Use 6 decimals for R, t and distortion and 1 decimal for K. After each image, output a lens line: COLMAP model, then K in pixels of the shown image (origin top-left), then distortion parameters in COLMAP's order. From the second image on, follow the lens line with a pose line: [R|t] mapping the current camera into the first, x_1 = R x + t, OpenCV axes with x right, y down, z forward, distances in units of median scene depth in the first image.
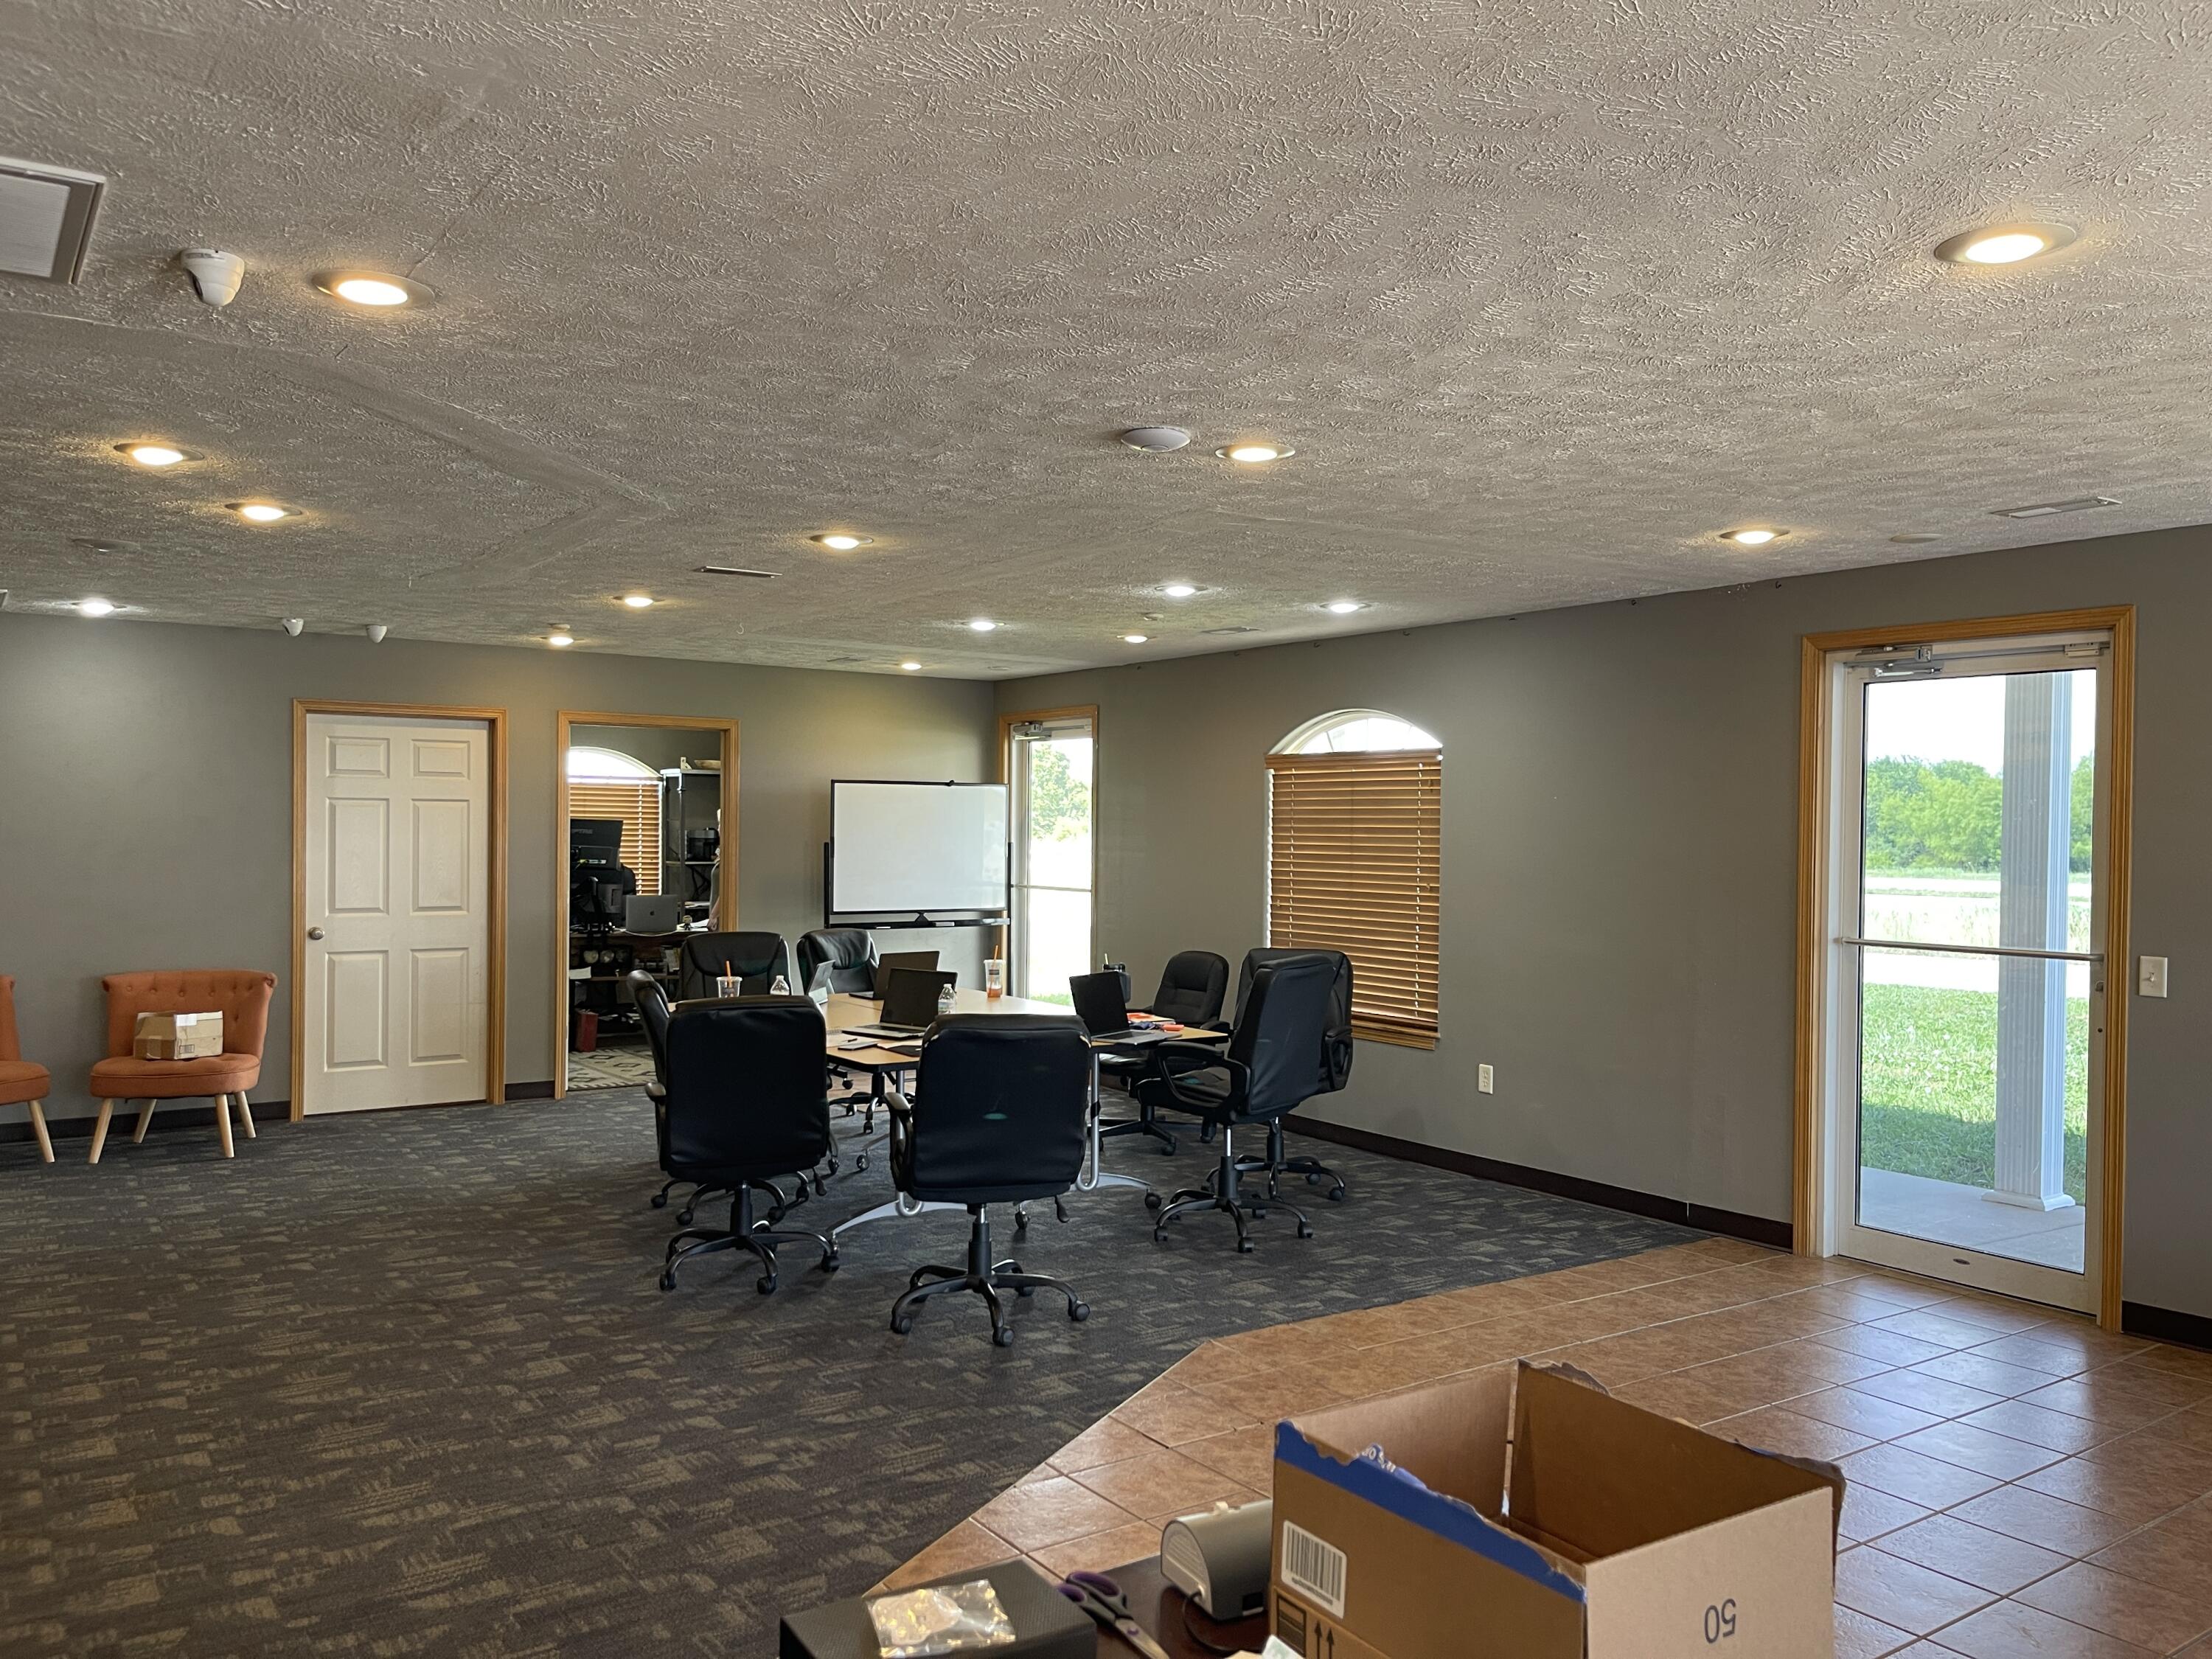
lens RADIAL K [[1666.7, 0, 1094.3], [0, 1666.7, 843.3], [0, 0, 1]] dist [0.069654, -0.095916]
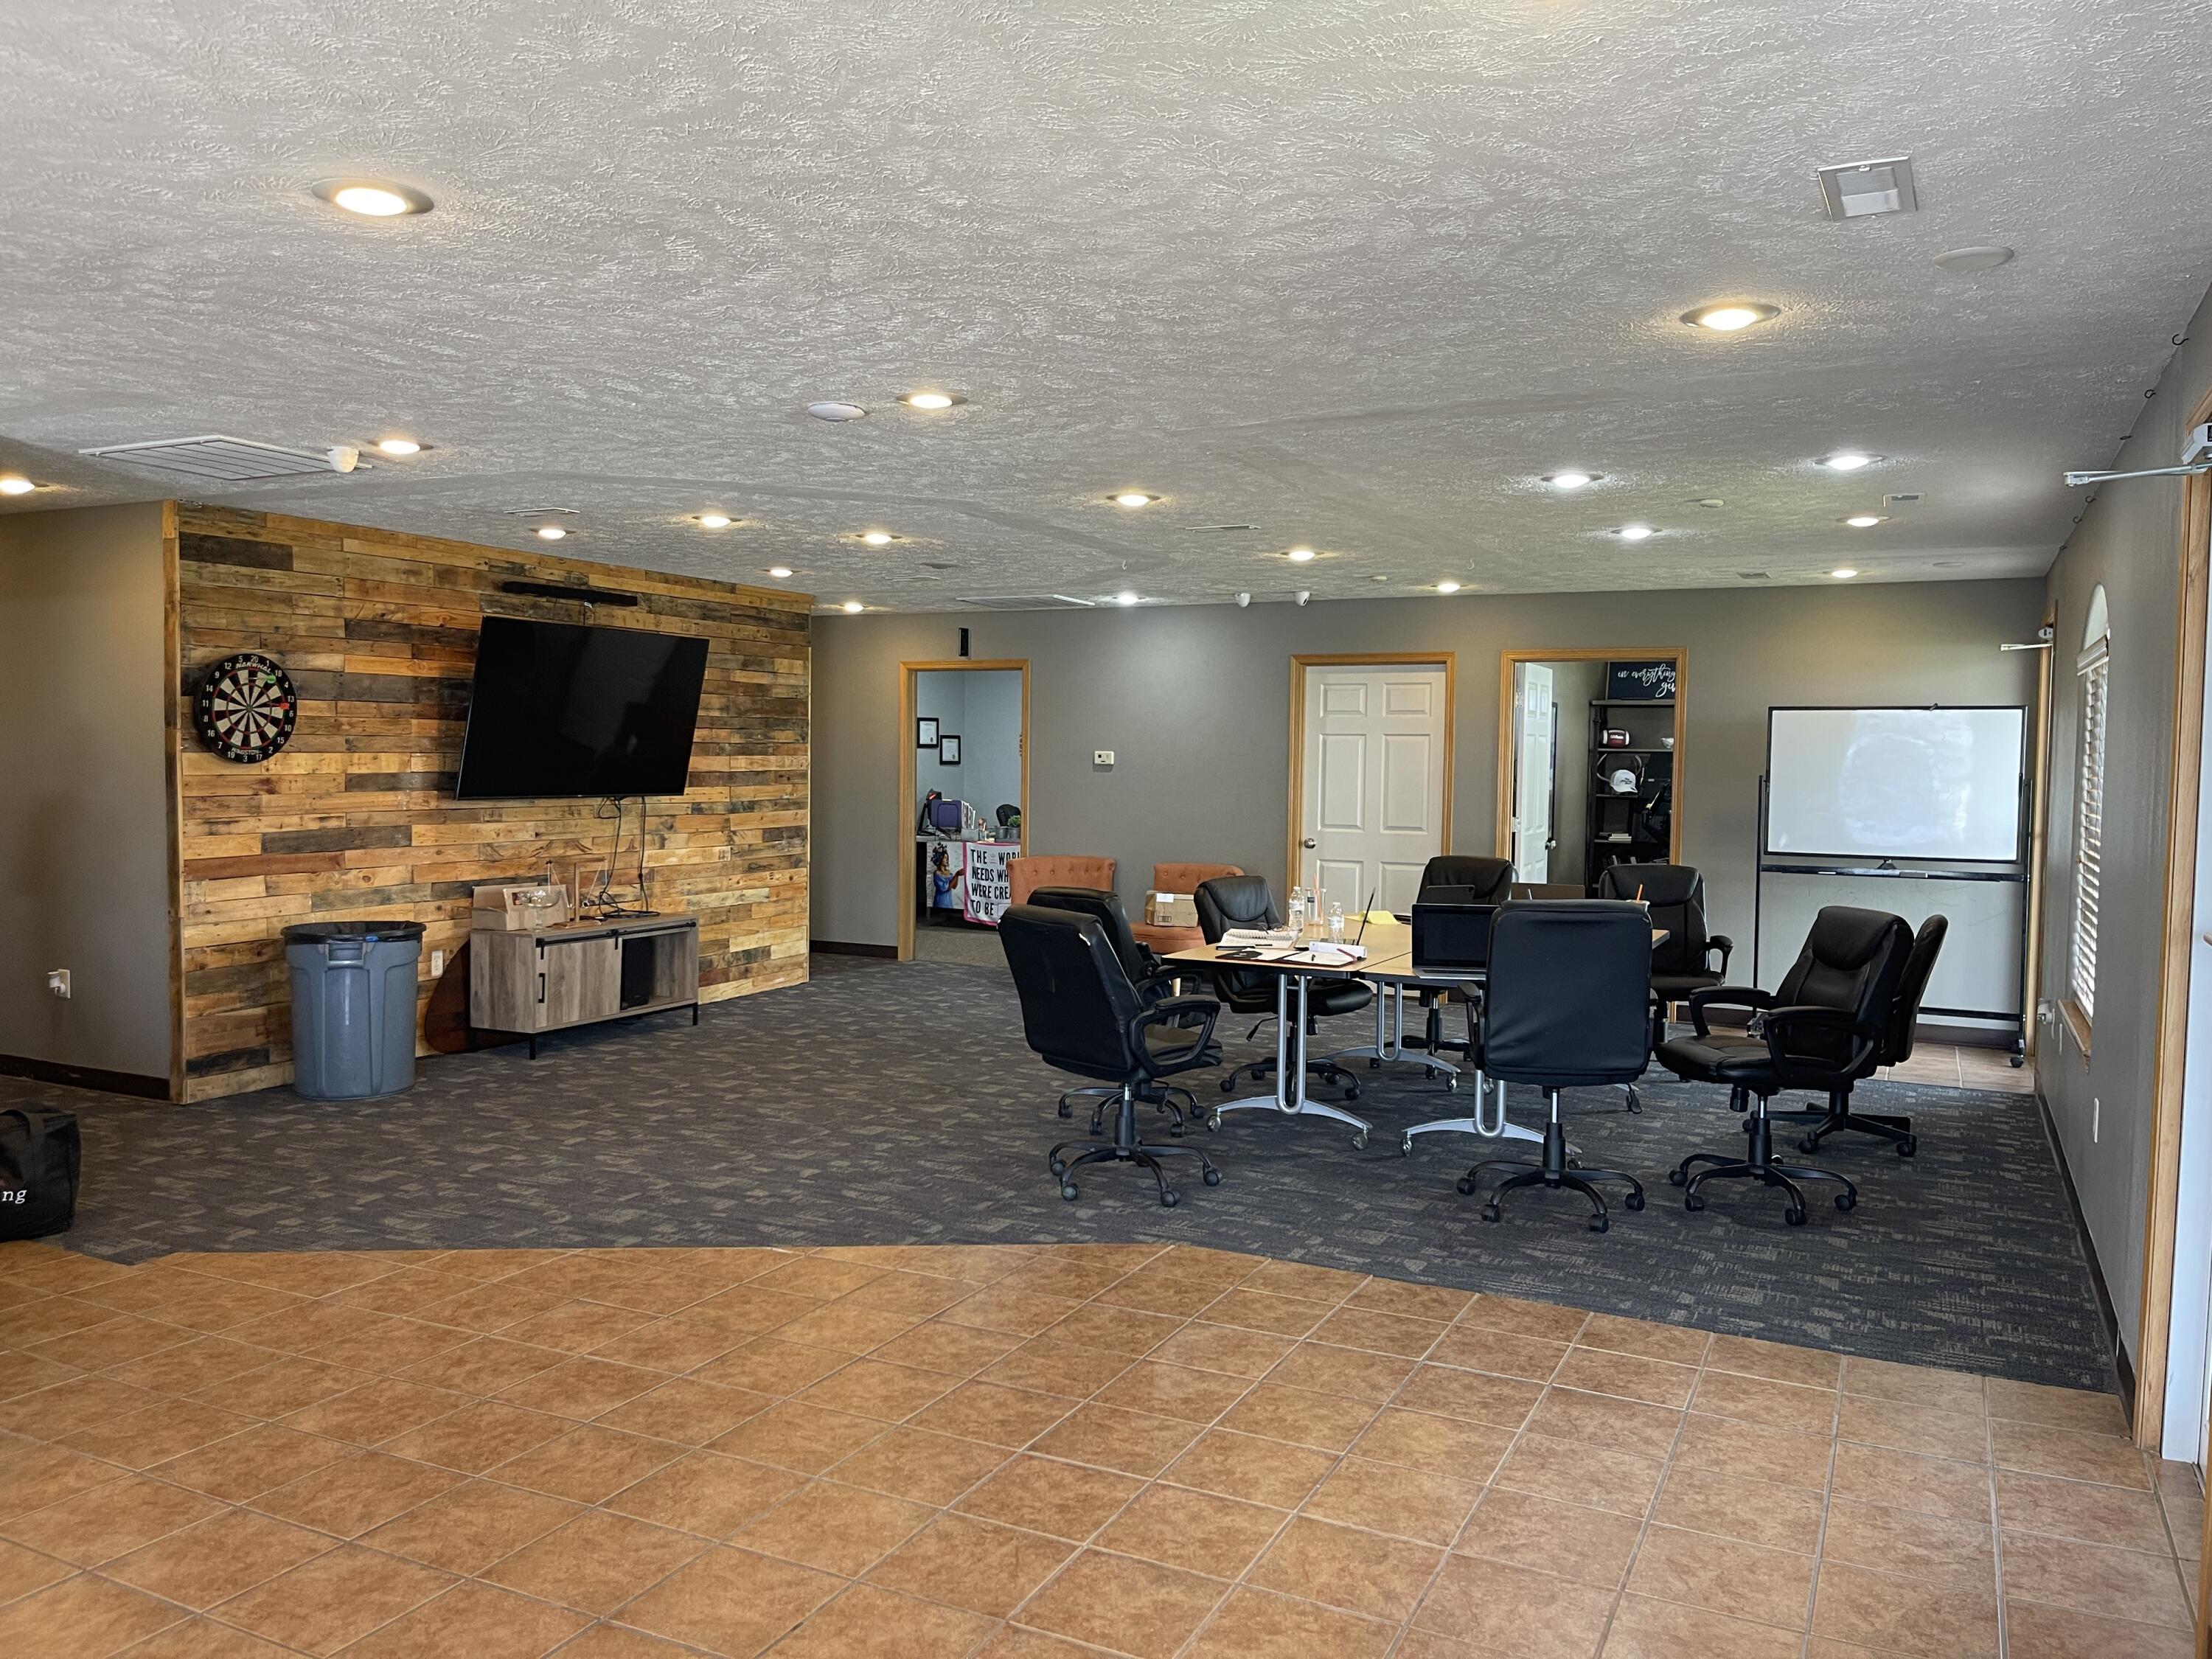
lens RADIAL K [[1668.1, 0, 1106.0], [0, 1668.1, 829.5], [0, 0, 1]] dist [0.022833, -0.000392]
pose [[0.487748, 0.036436, -0.872224, 0.857477], [-0.016729, 0.999335, 0.032391, 0.010251], [0.872824, -0.001207, 0.488033, 0.429444]]
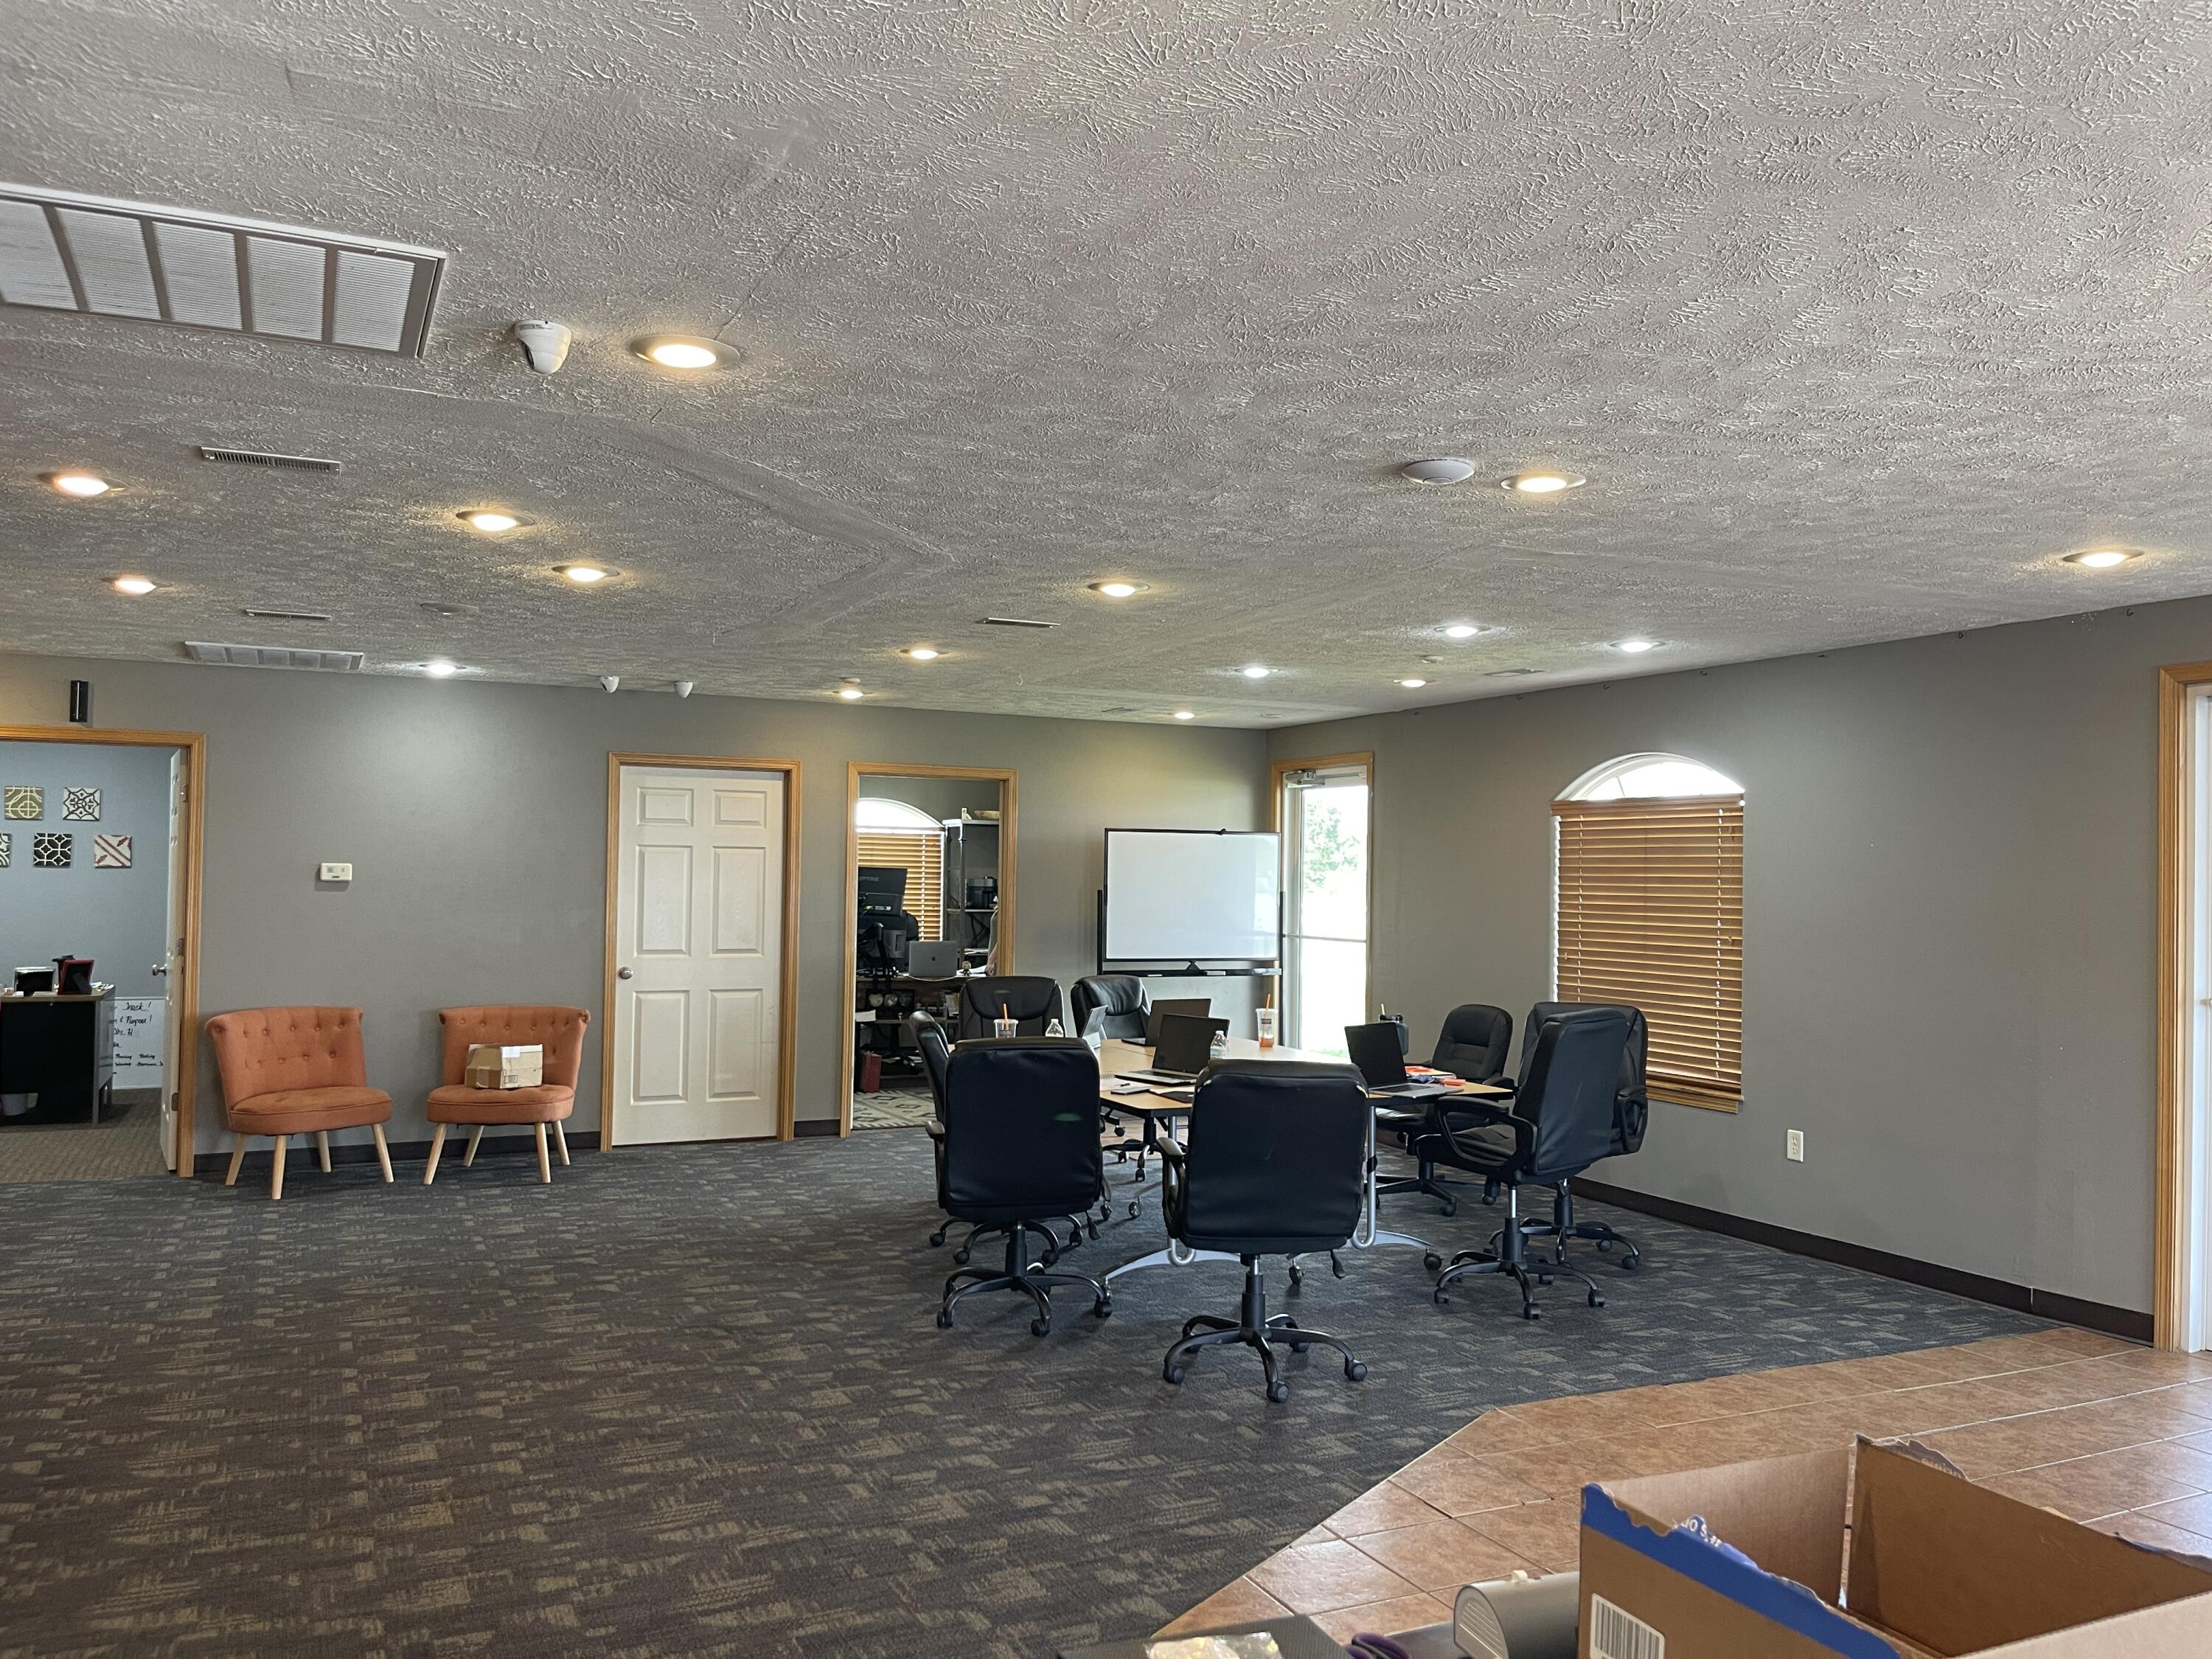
lens RADIAL K [[1675.9, 0, 1096.1], [0, 1675.9, 842.2], [0, 0, 1]] dist [0.023196, 0.002187]
pose [[0.987050, 0.001672, -0.160402, -0.001988], [-0.006745, 0.999494, -0.031091, 0.004532], [0.160268, 0.031770, 0.986562, 0.006039]]
